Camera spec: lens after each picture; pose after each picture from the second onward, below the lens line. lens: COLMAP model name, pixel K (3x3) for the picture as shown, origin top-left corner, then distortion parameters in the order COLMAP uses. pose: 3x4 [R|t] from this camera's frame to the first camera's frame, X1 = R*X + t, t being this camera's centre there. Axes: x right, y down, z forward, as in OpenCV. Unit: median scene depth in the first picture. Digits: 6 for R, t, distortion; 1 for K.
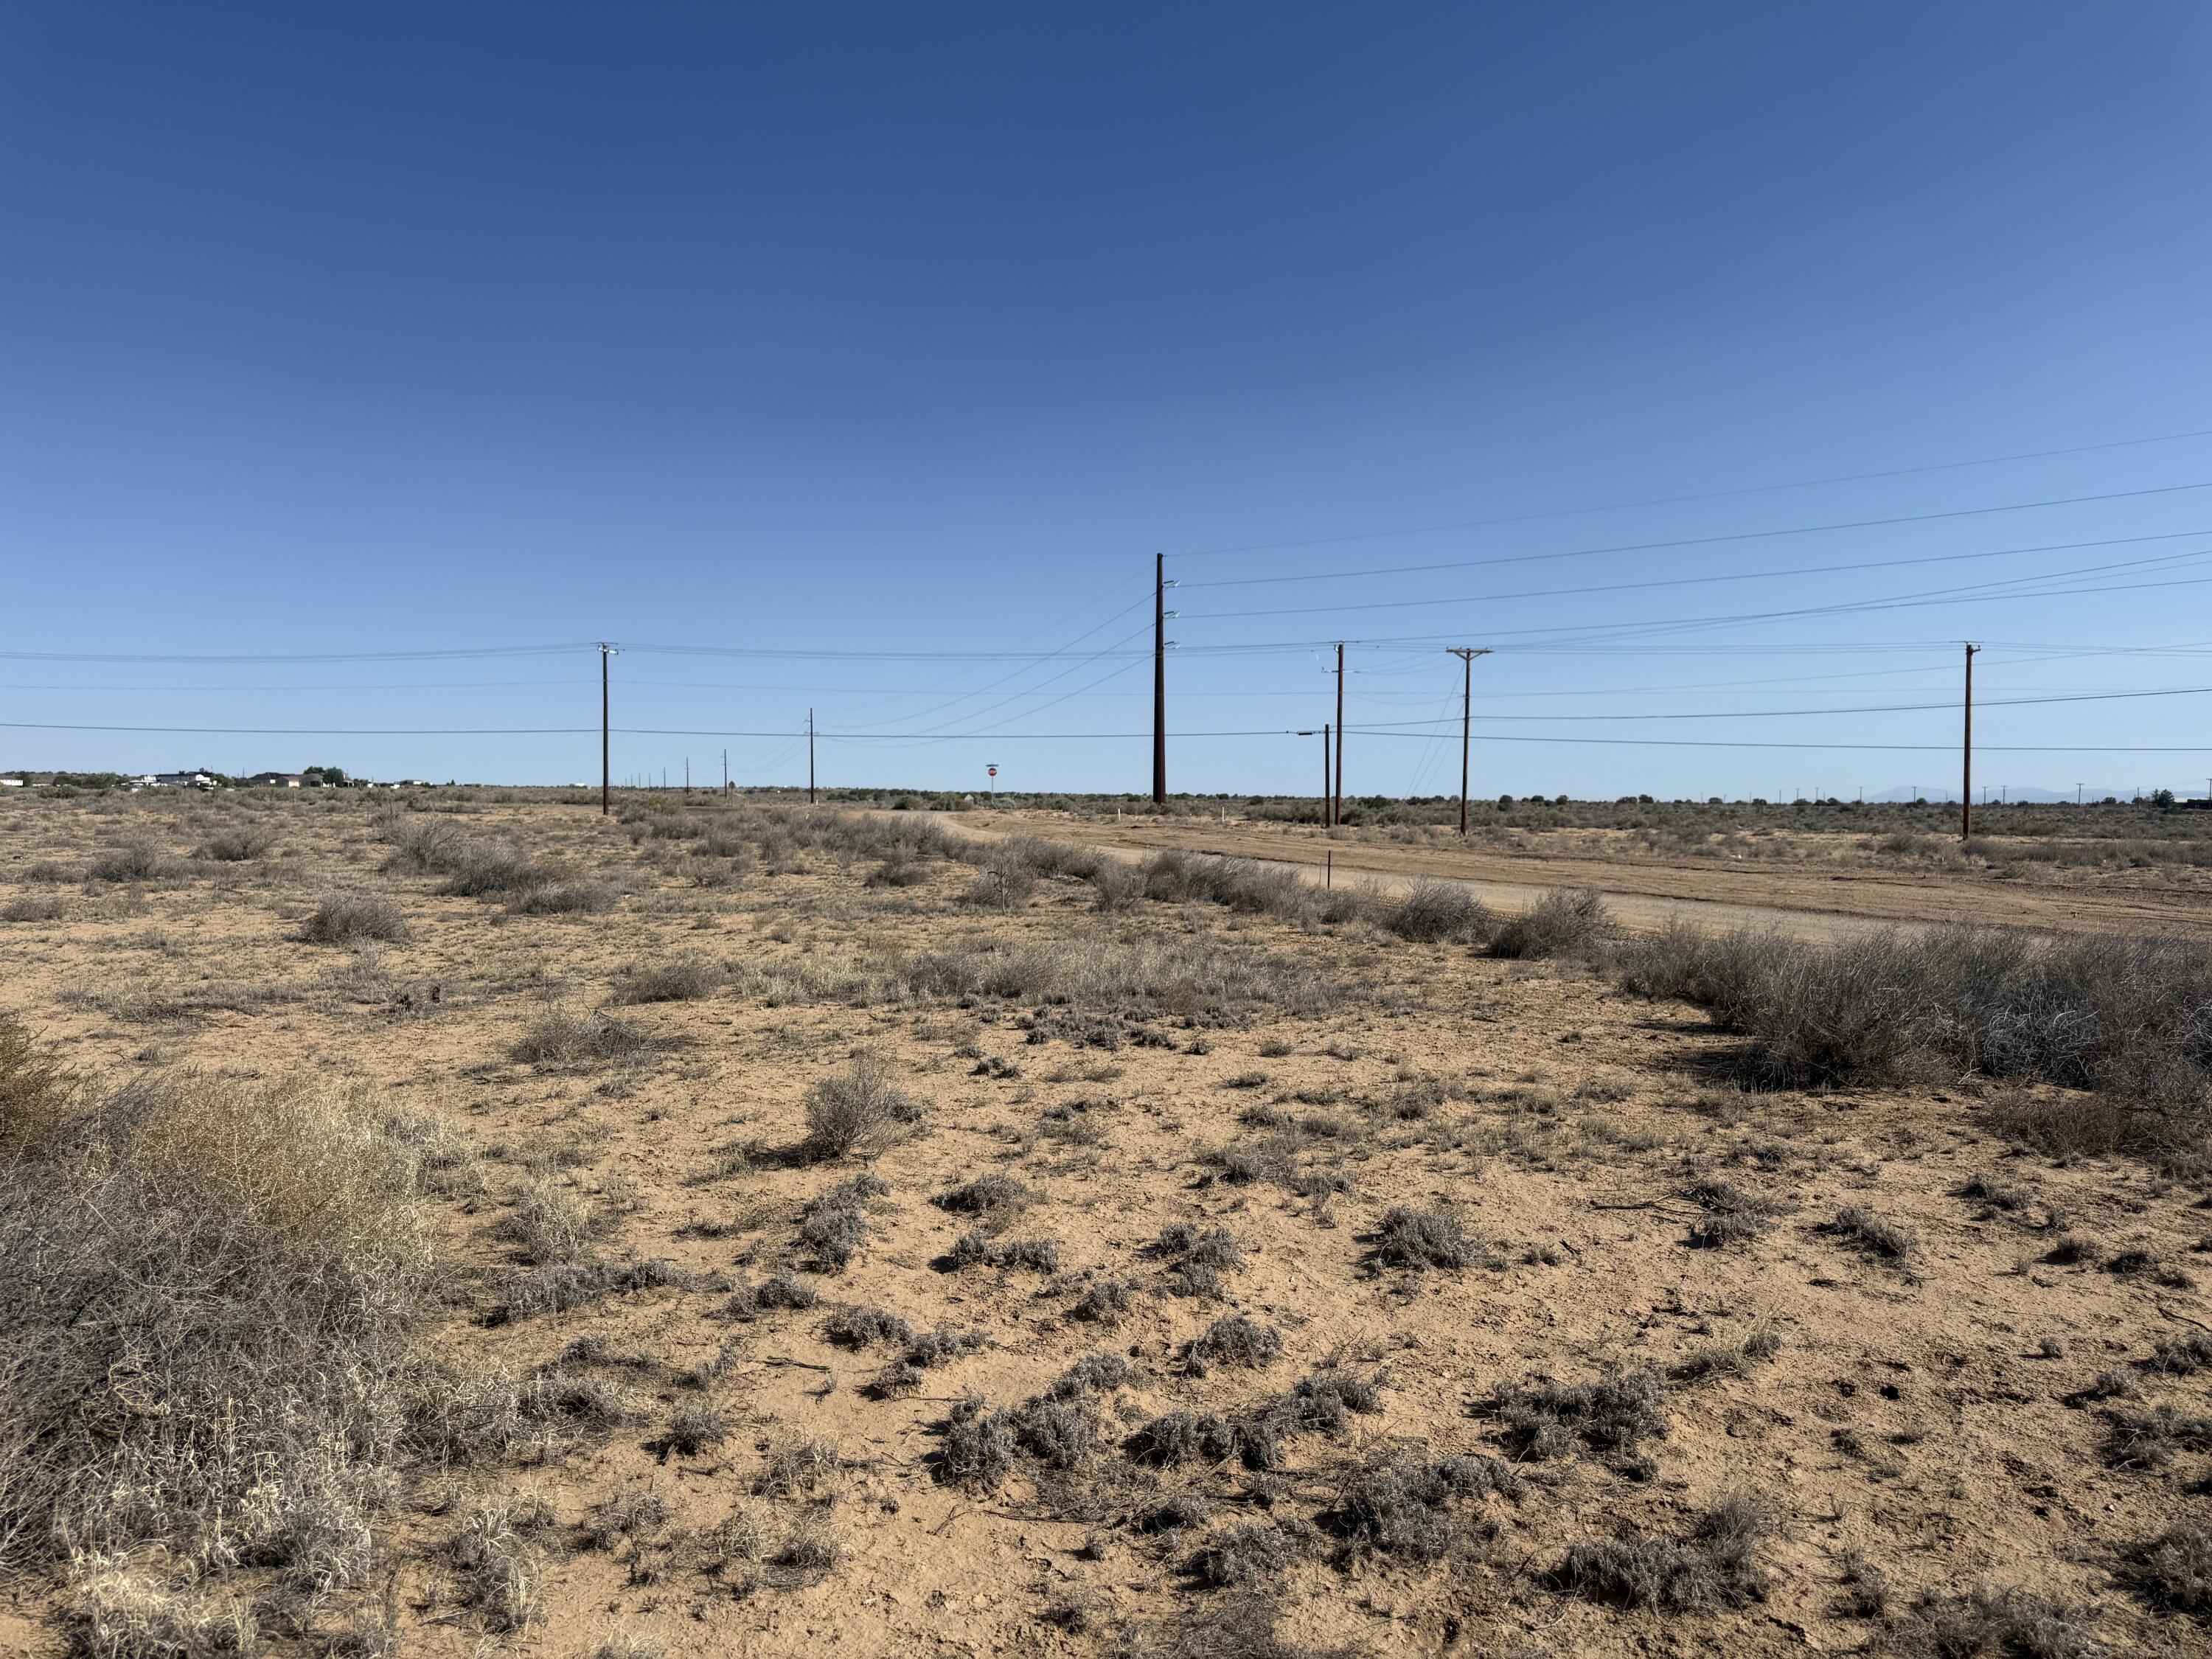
lens RADIAL K [[1493.7, 0, 1126.4], [0, 1493.7, 782.7], [0, 0, 1]] dist [0.012842, -0.043435]
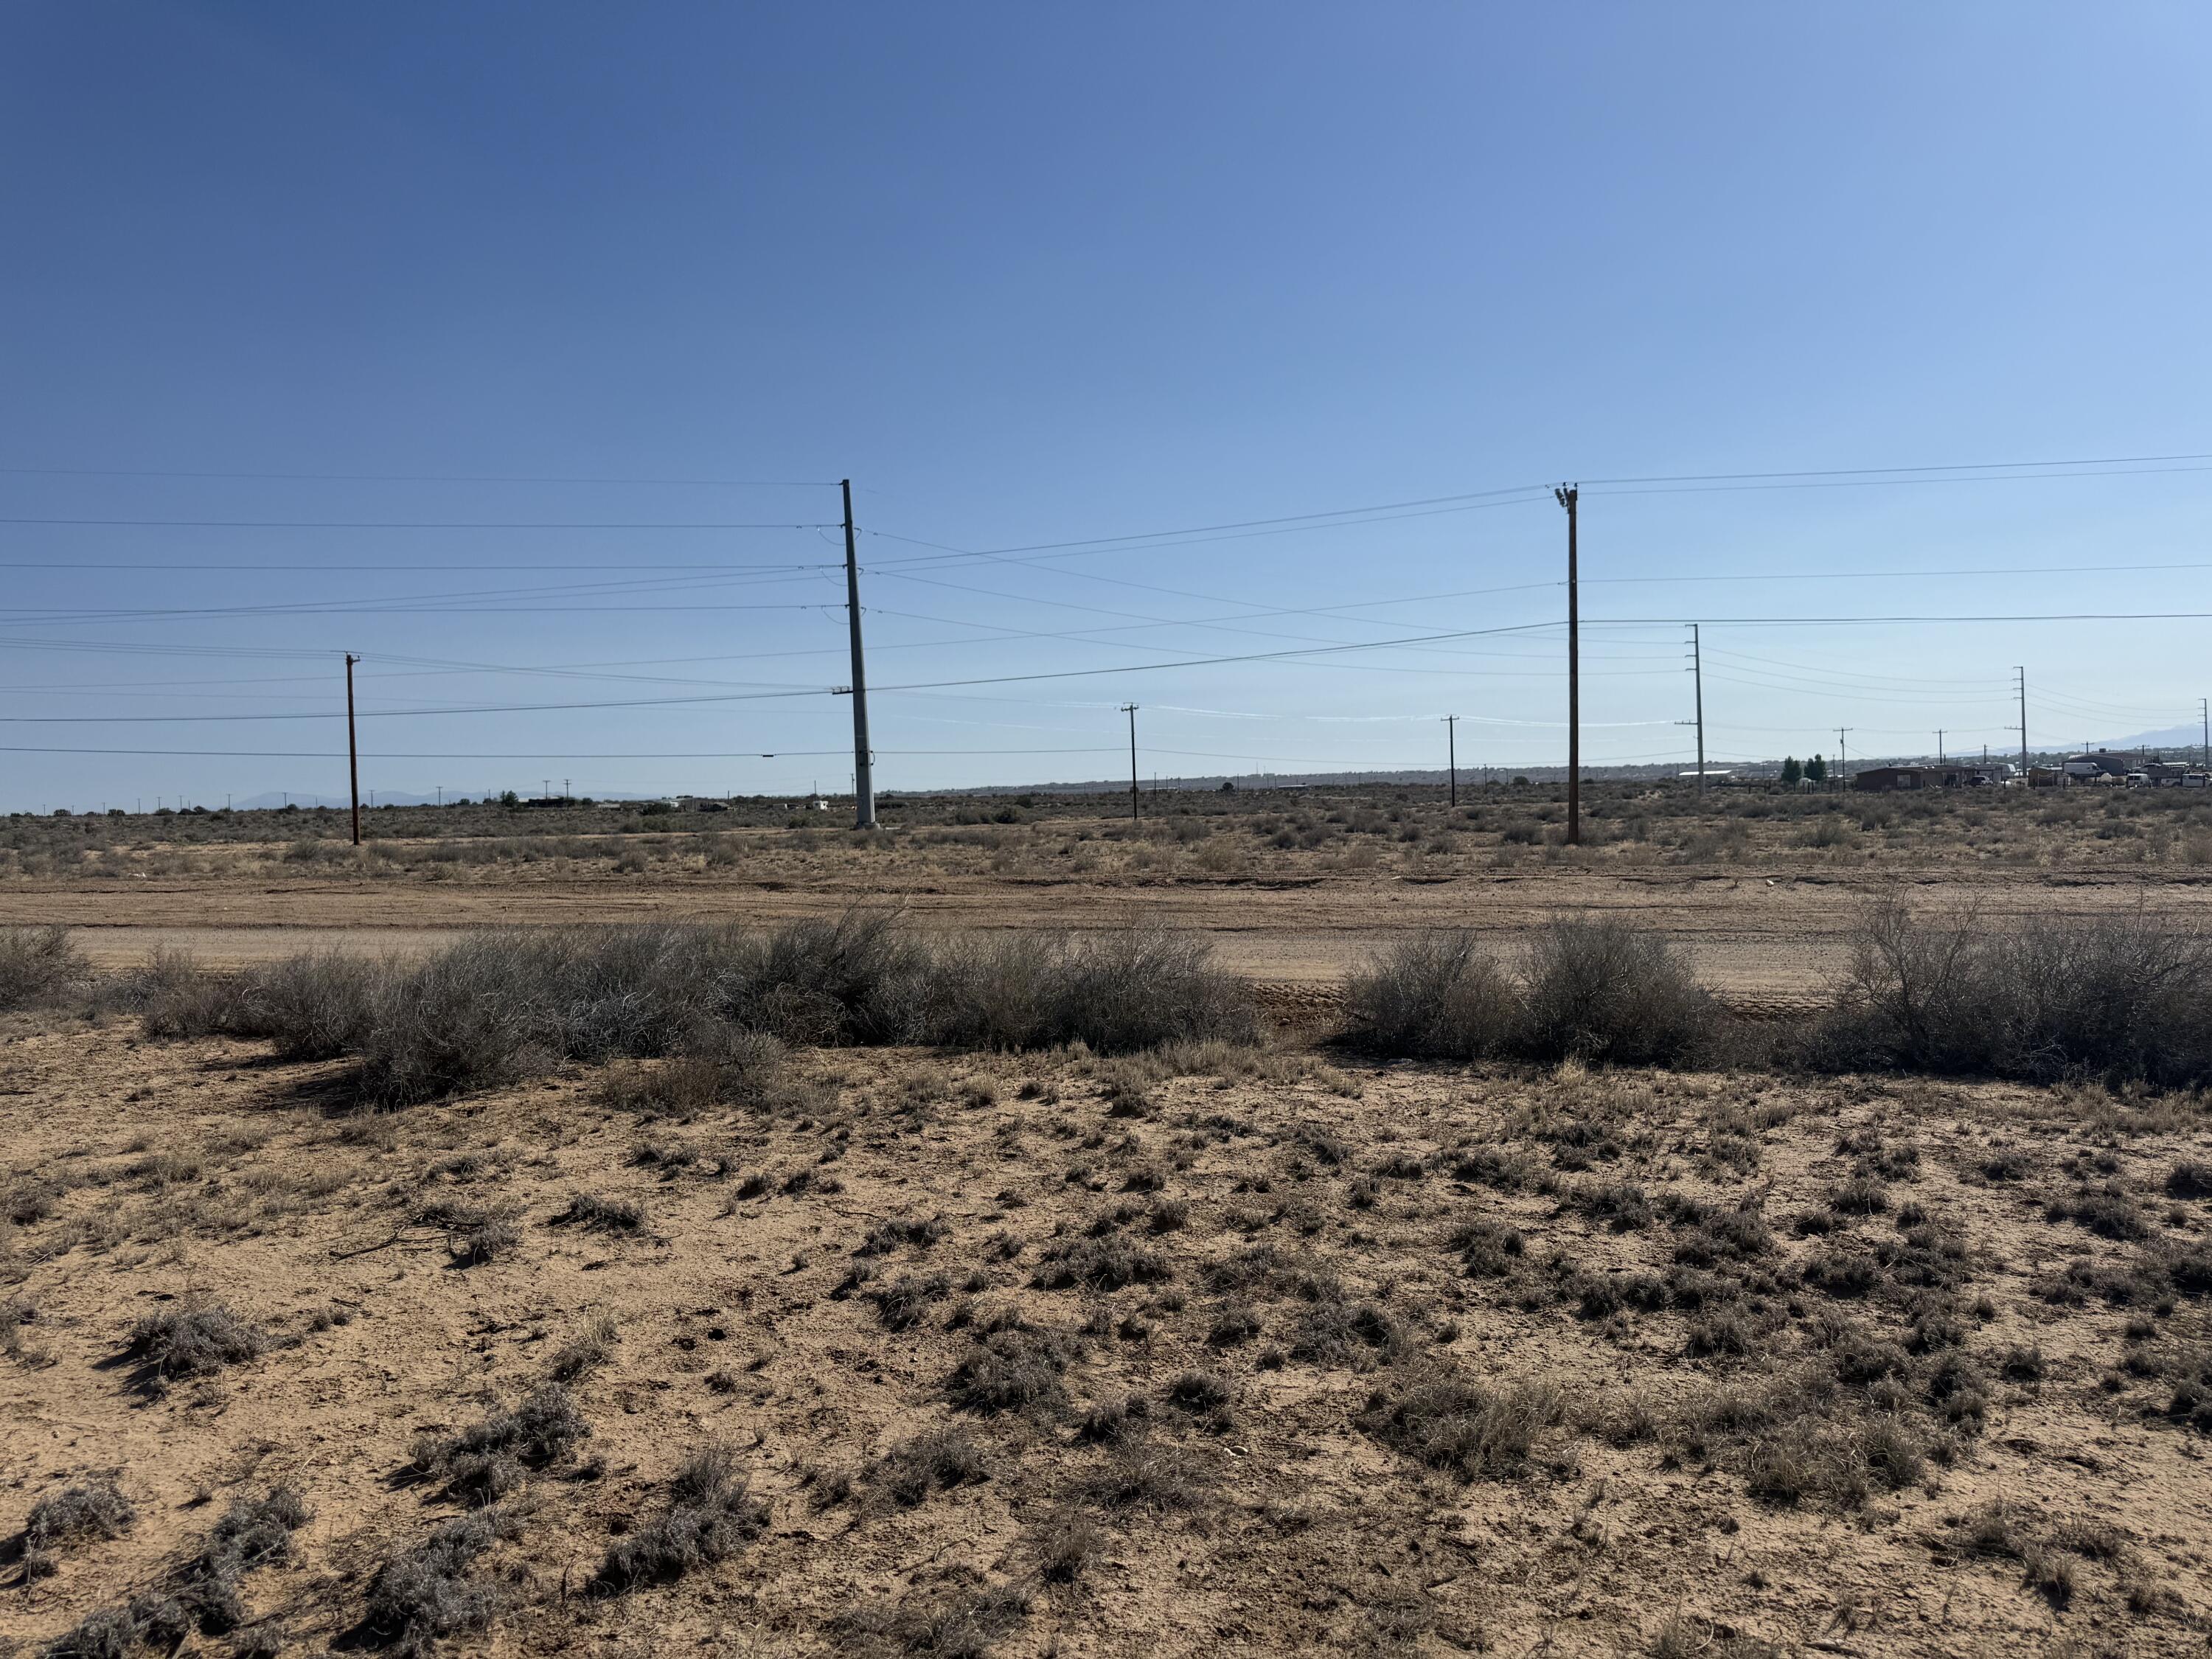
lens RADIAL K [[1493.7, 0, 1051.6], [0, 1493.7, 749.1], [0, 0, 1]] dist [0.012842, -0.043435]
pose [[0.582032, 0.003337, 0.813159, -0.236142], [0.018982, 0.999663, -0.017688, -0.021690], [-0.812944, 0.025730, 0.581773, 0.066700]]
